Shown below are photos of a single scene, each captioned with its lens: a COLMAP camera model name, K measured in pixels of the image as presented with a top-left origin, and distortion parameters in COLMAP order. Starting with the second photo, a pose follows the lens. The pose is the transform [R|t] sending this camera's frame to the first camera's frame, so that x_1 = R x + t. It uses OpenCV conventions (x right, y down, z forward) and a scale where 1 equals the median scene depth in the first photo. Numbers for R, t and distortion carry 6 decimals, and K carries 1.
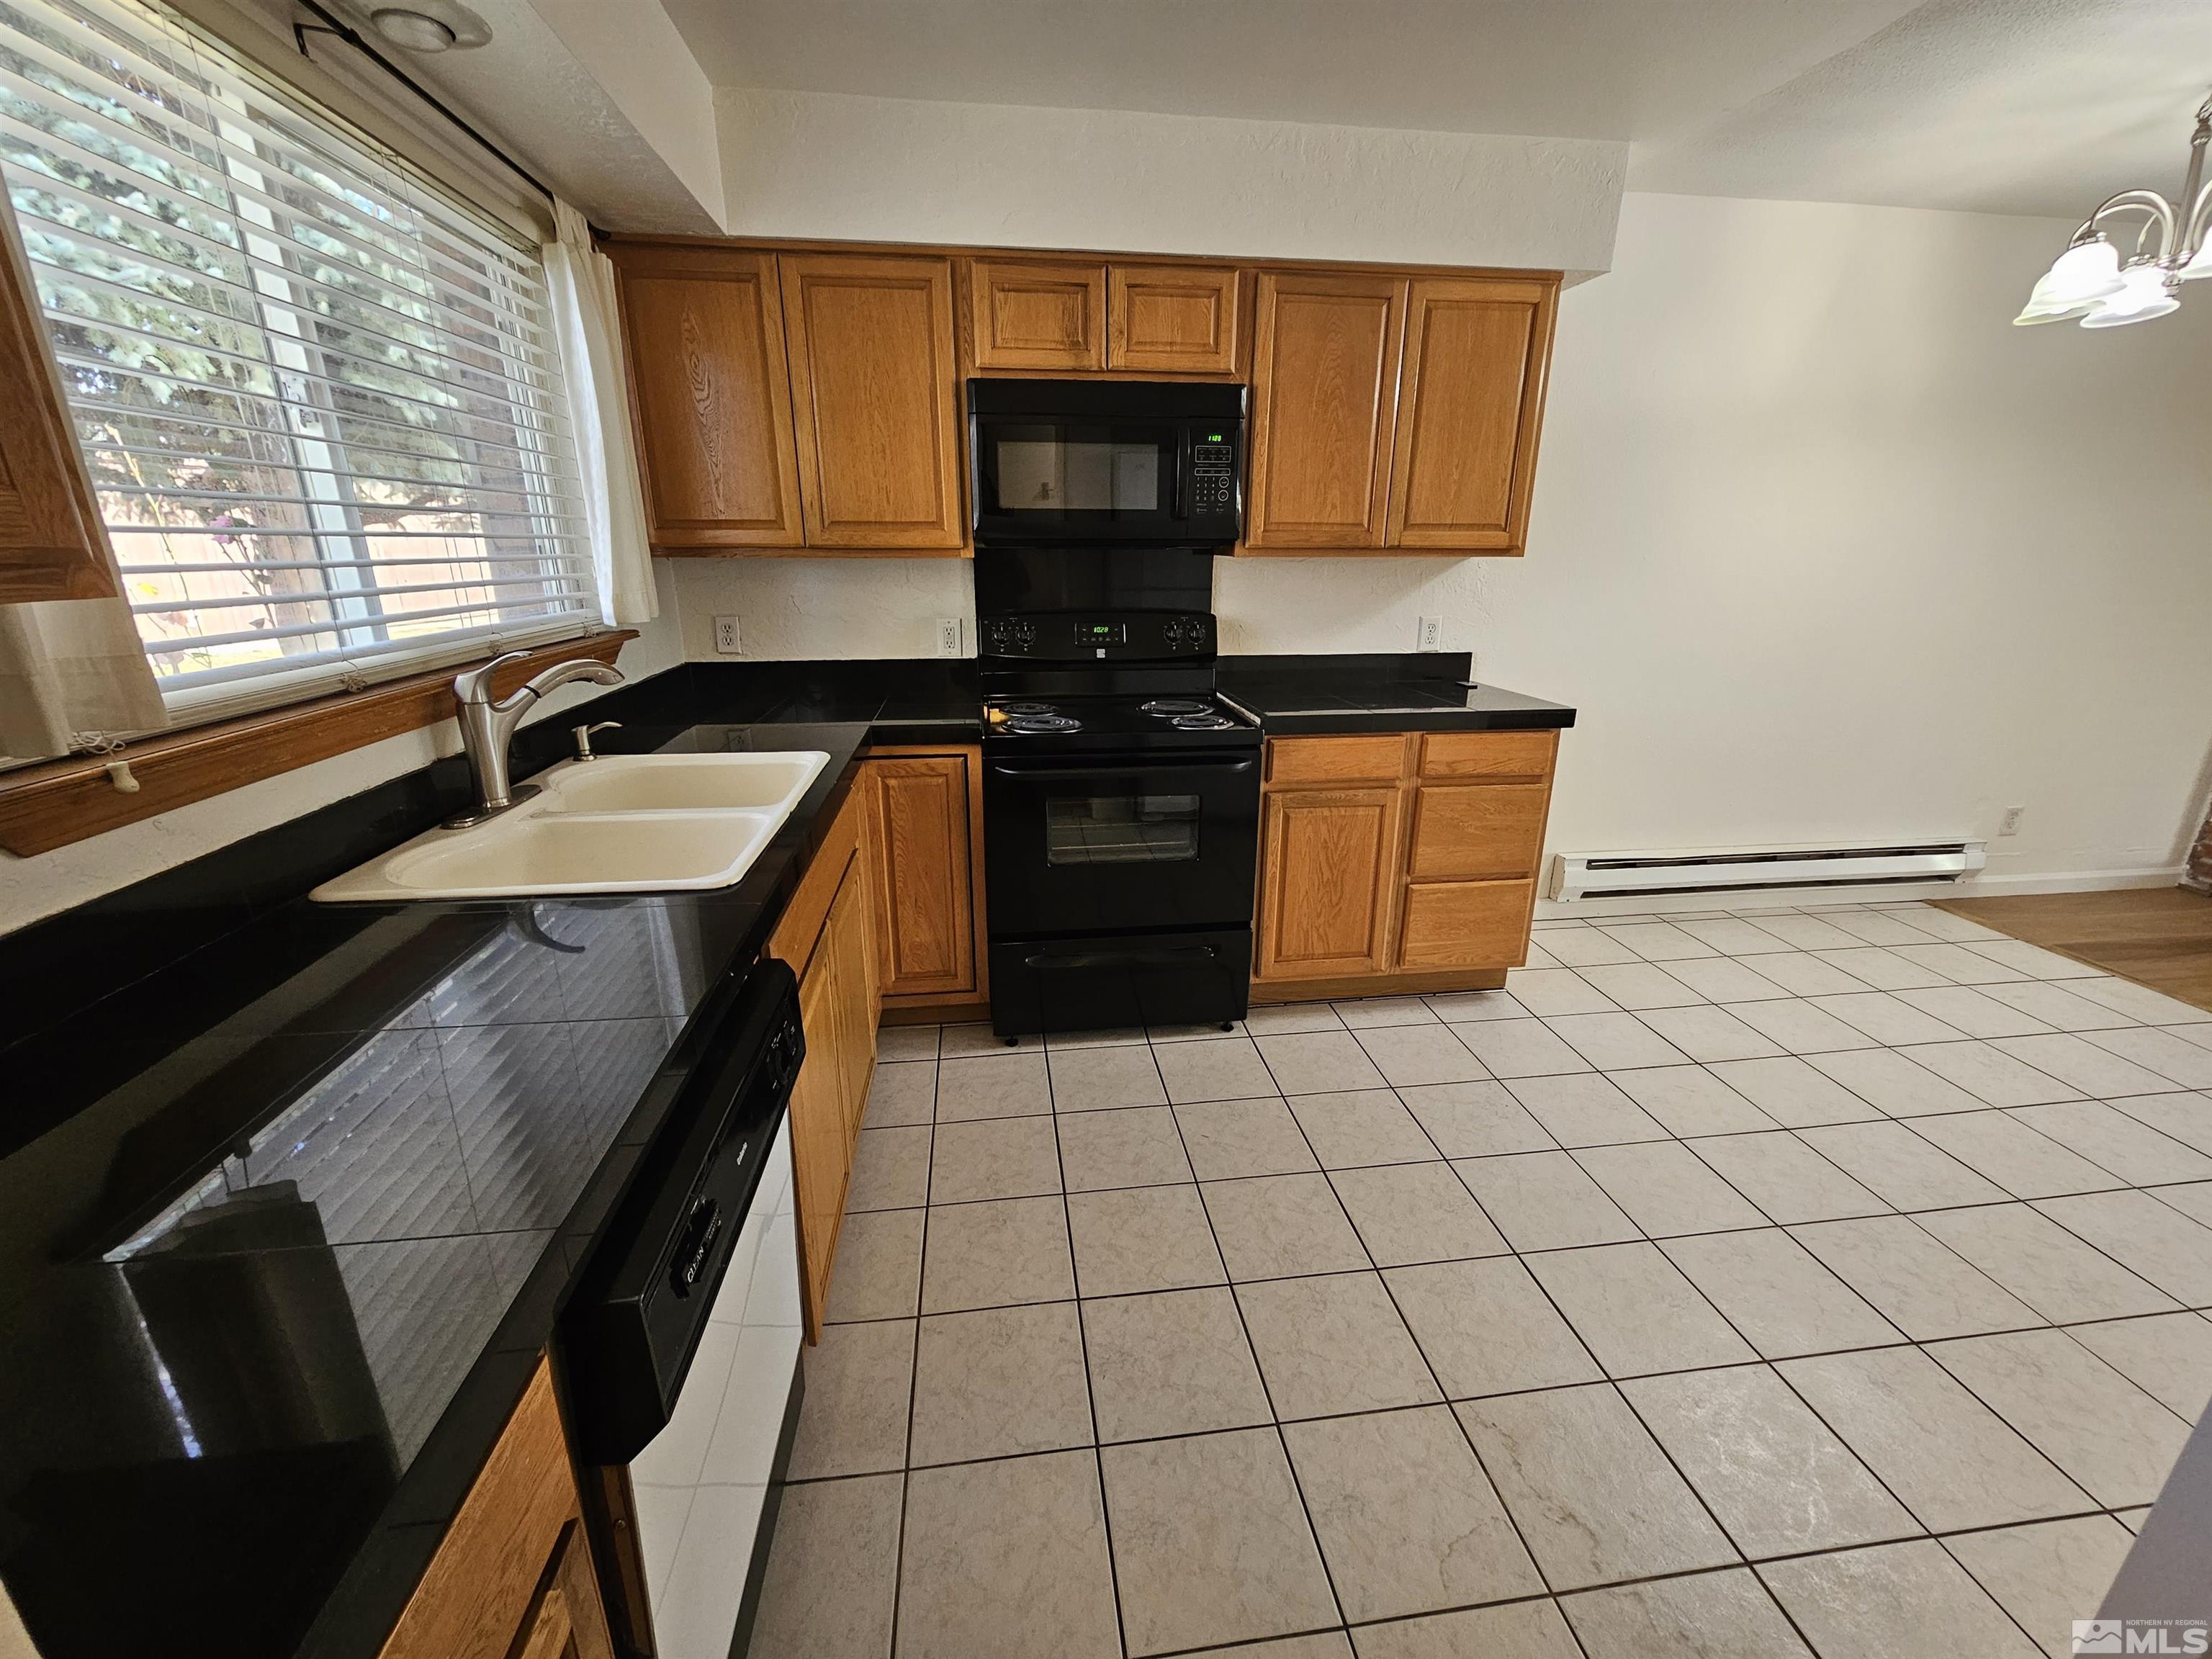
lens RADIAL K [[901.3, 0, 1106.0], [0, 901.3, 829.5], [0, 0, 1]] dist [-0.009688, -0.000119]
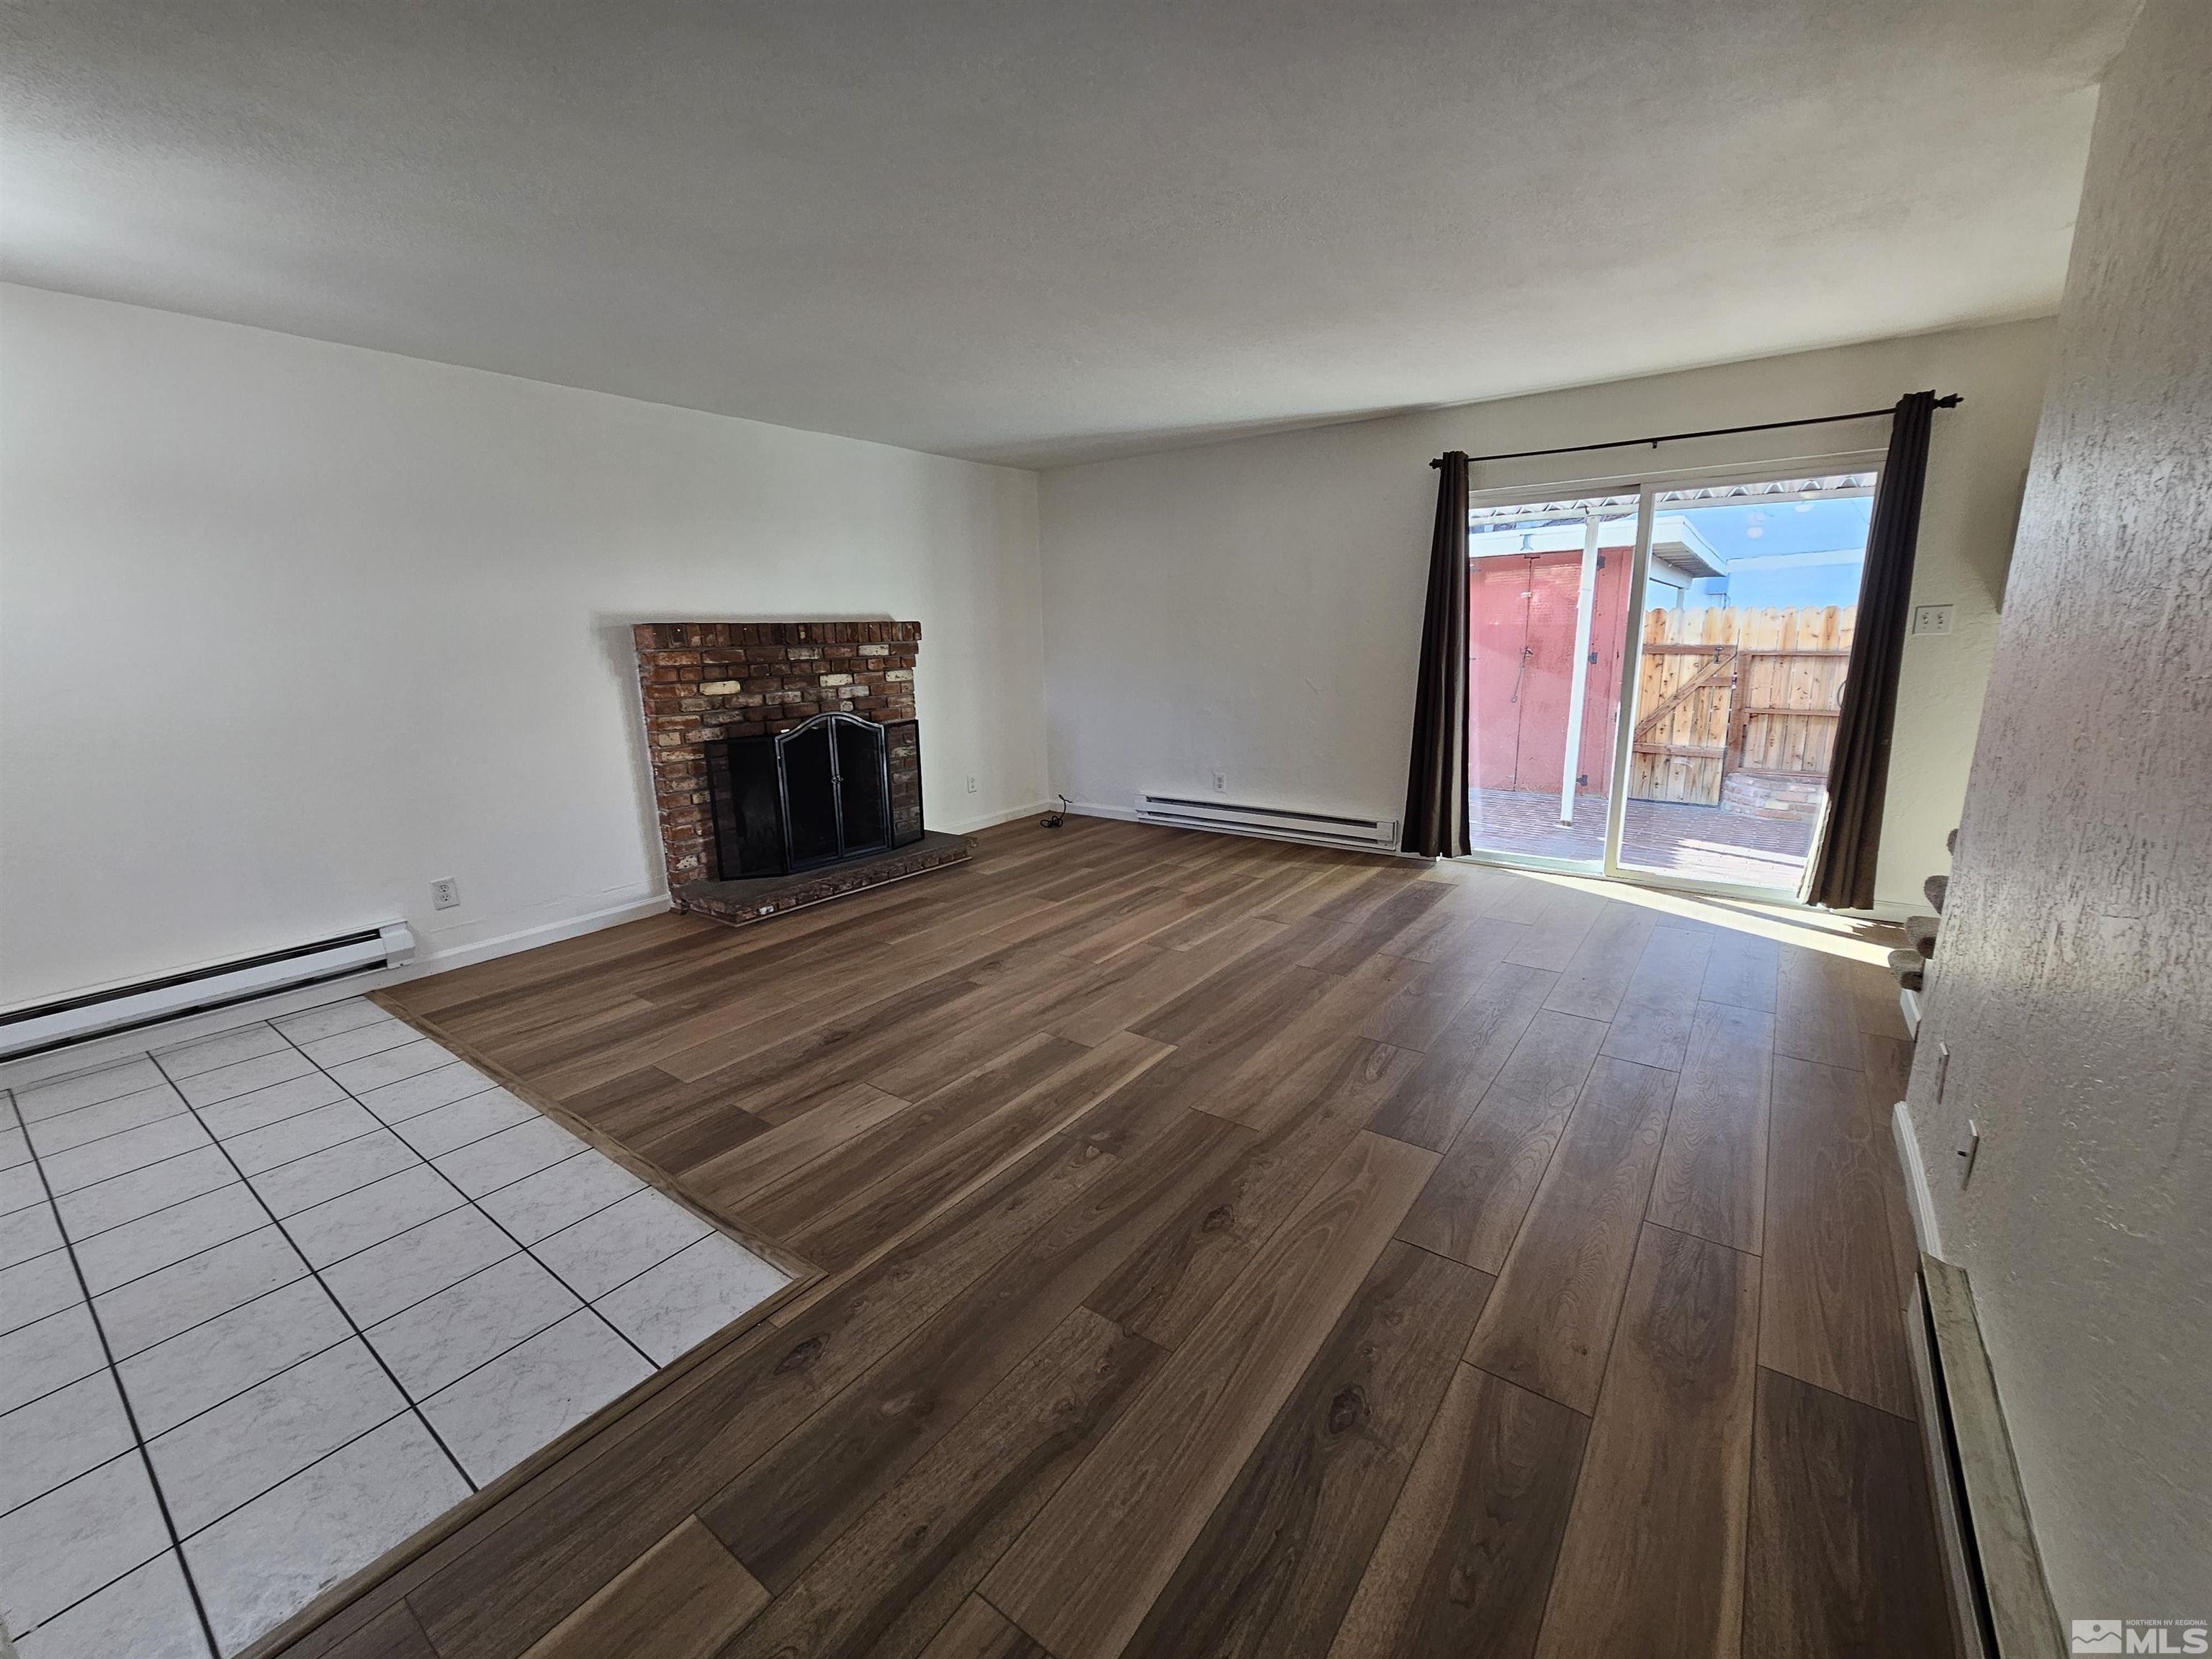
lens RADIAL K [[910.8, 0, 1107.5], [0, 910.8, 830.3], [0, 0, 1]] dist [0.000322, 0.000583]
pose [[0.685475, -0.177138, 0.706219, 0.922016], [0.239071, 0.970934, 0.011487, 0.102284], [-0.687727, 0.160962, 0.707900, -0.318807]]
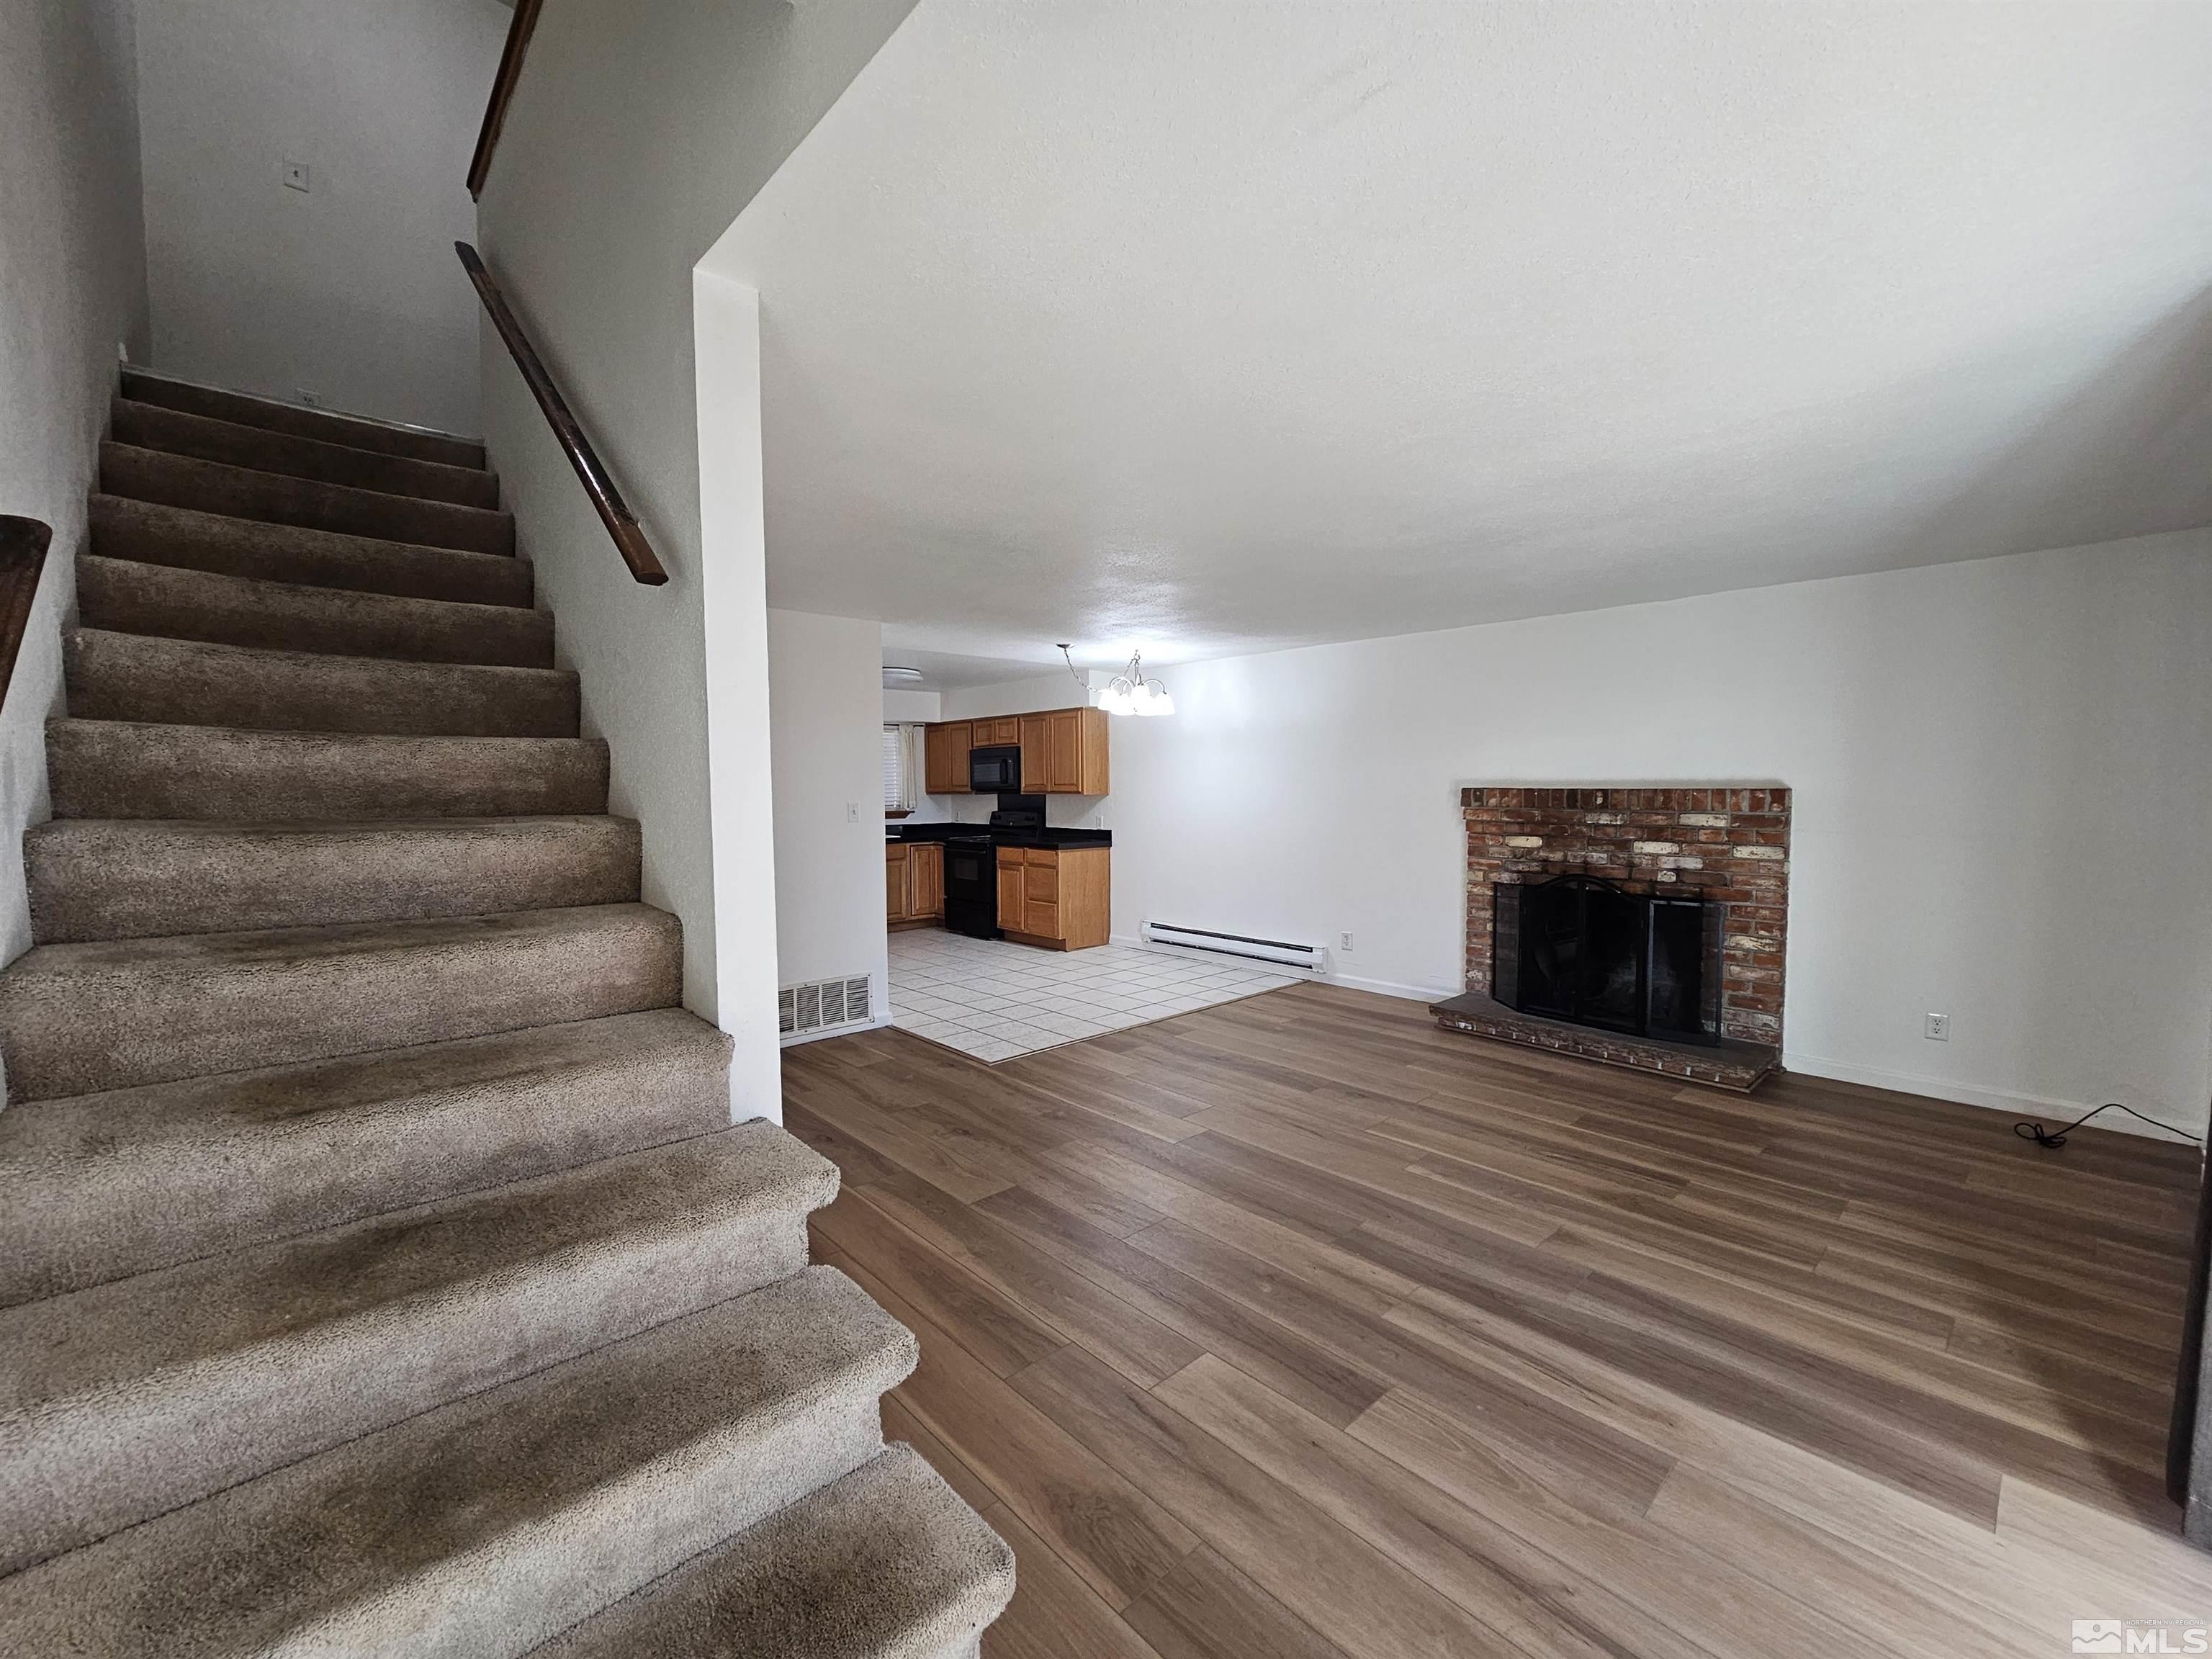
lens RADIAL K [[907.8, 0, 1106.0], [0, 907.8, 829.5], [0, 0, 1]] dist [0.001640, 0.000200]
pose [[0.584351, 0.036959, -0.810659, 2.467076], [-0.235638, 0.963648, -0.125922, 0.129572], [0.776536, 0.264605, 0.571818, -0.494288]]
